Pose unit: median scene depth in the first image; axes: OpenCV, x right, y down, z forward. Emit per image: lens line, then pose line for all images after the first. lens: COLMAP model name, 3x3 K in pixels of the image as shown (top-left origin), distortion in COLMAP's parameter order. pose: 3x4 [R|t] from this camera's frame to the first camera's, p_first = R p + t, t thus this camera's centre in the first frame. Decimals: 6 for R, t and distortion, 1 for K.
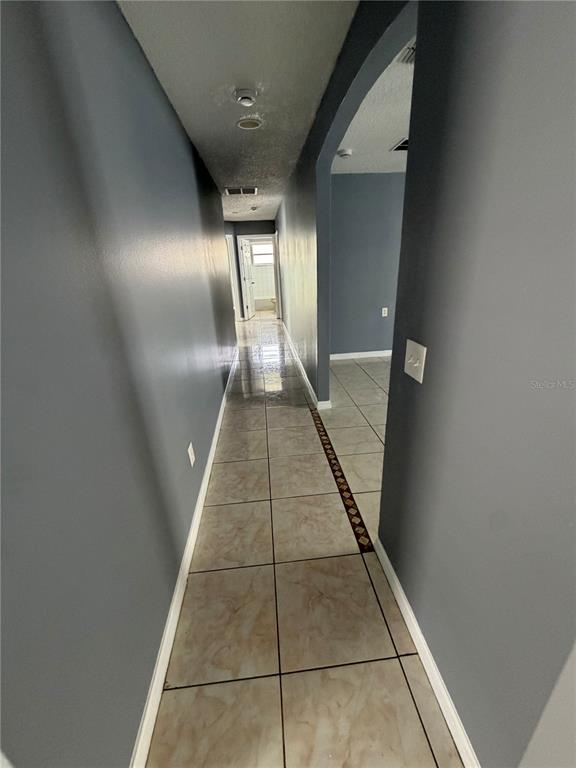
lens RADIAL K [[304.7, 0, 282.5], [0, 304.7, 382.9], [0, 0, 1]] dist [-0.001260, 0.000553]
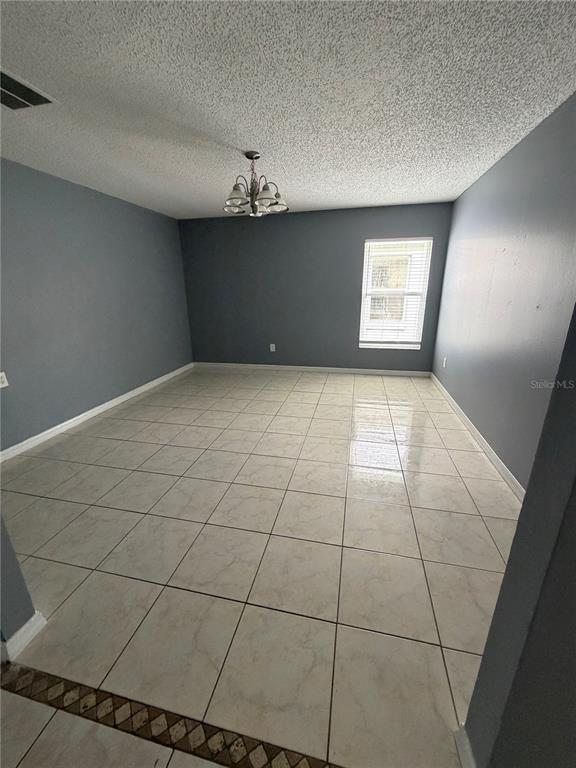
lens RADIAL K [[304.7, 0, 288.9], [0, 304.7, 384.5], [0, 0, 1]] dist [-0.001260, 0.000553]
pose [[0.298545, -0.281267, 0.912008, -0.073885], [0.366291, 0.916175, 0.162647, -0.353752], [-0.881307, 0.285503, 0.376546, 0.912397]]
